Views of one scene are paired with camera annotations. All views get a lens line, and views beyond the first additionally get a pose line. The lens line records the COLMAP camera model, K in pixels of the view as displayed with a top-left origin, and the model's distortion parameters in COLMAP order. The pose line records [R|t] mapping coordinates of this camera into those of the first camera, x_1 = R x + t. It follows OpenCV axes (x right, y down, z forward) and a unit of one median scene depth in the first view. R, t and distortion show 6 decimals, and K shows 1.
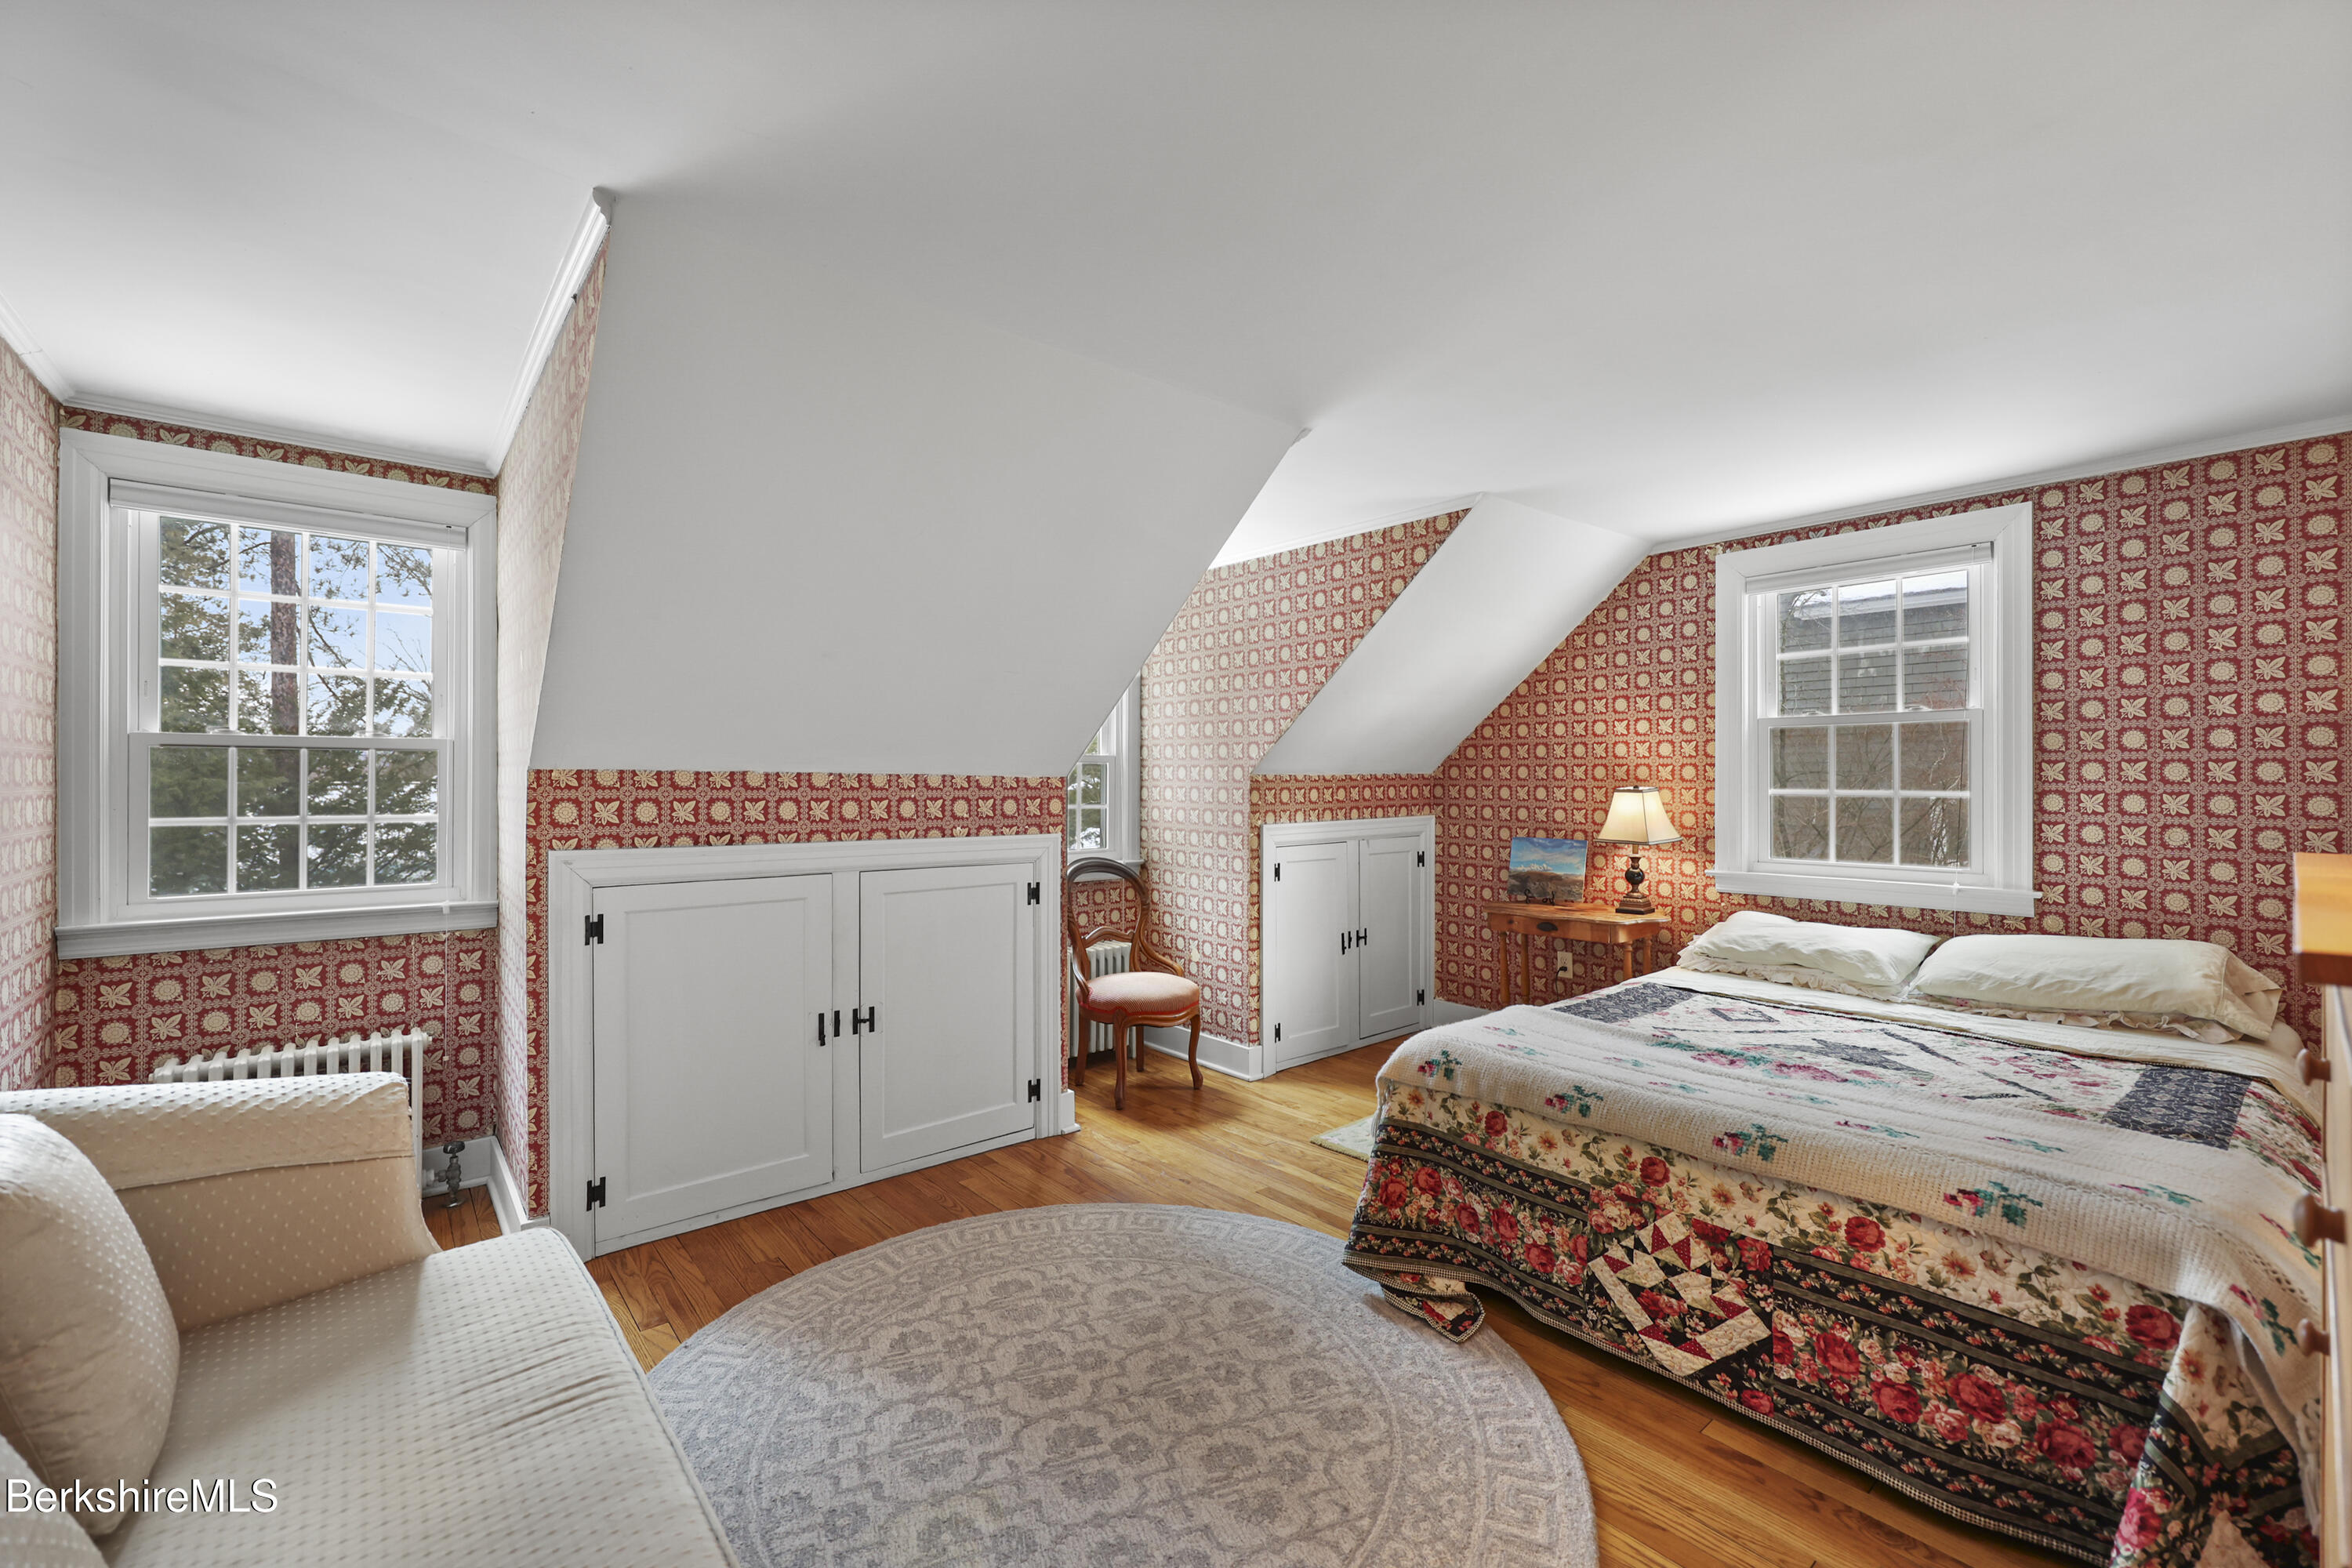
lens RADIAL K [[974.9, 0, 1184.1], [0, 974.9, 795.3], [0, 0, 1]] dist [-0.002938, 0.000263]
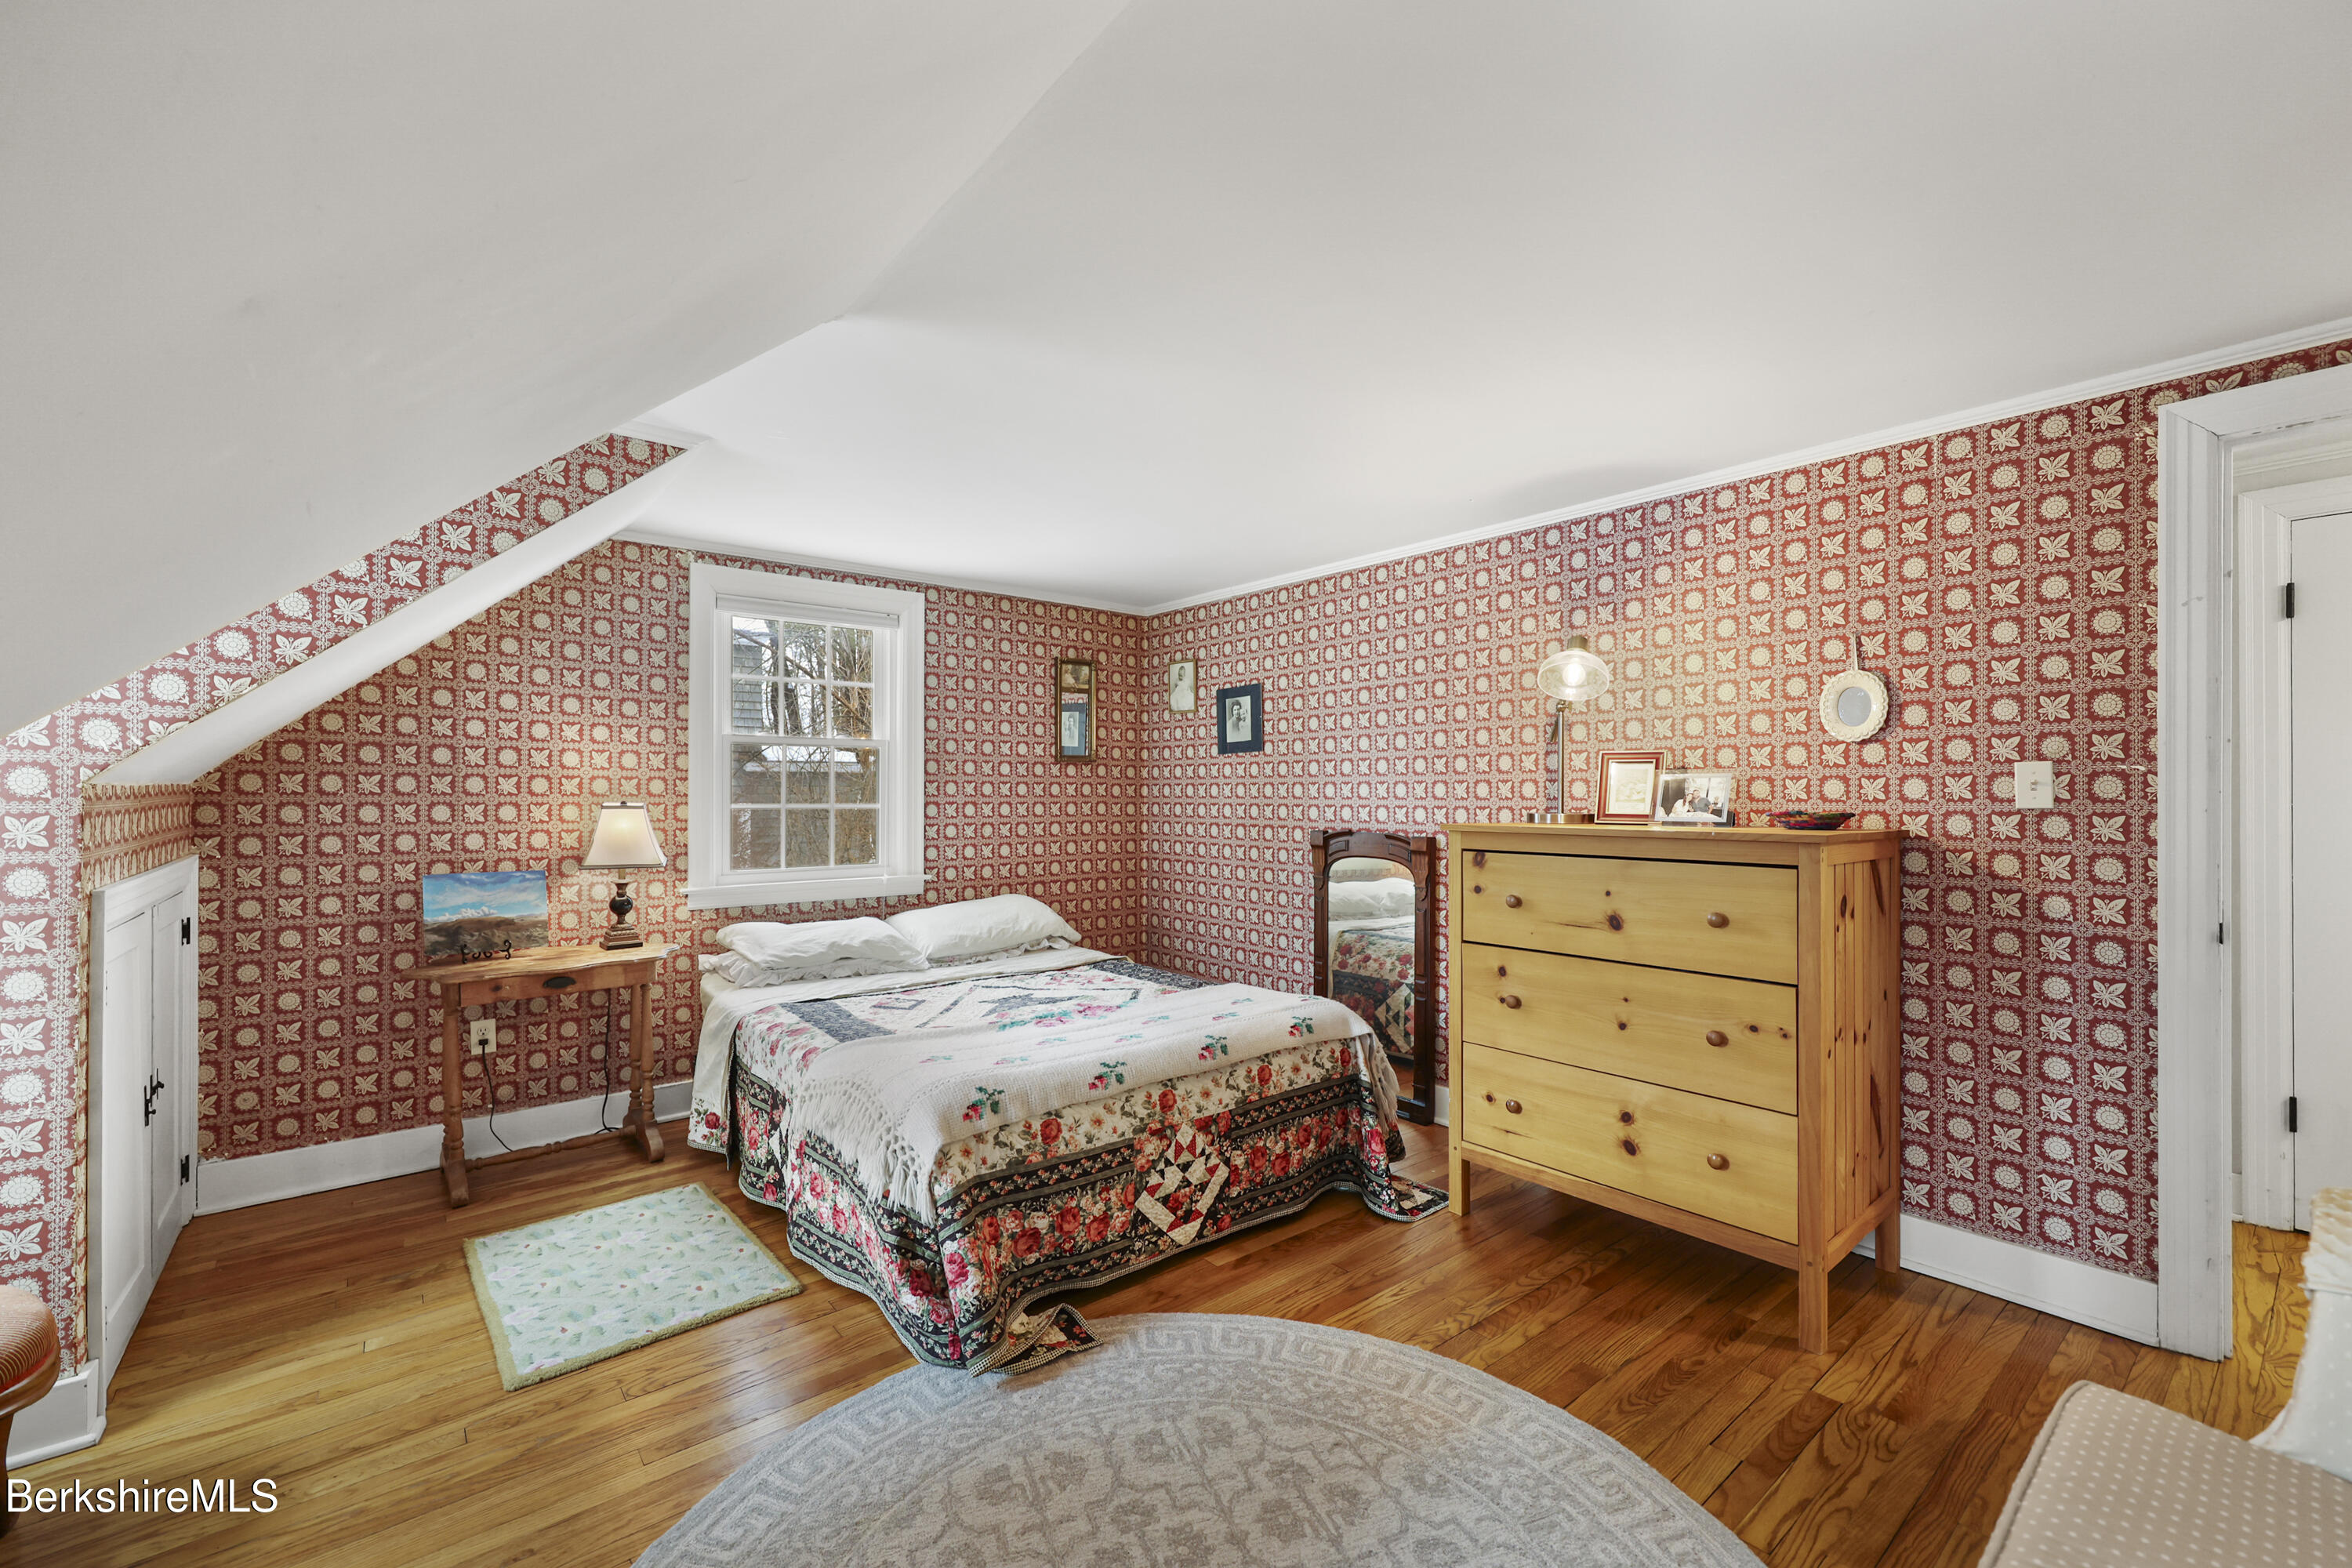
lens RADIAL K [[974.9, 0, 1184.1], [0, 974.9, 795.3], [0, 0, 1]] dist [-0.002938, 0.000263]
pose [[0.005060, -0.001302, 0.999986, -0.522130], [0.016080, 0.999870, 0.001221, -0.010397], [-0.999858, 0.016074, 0.005080, 0.632242]]
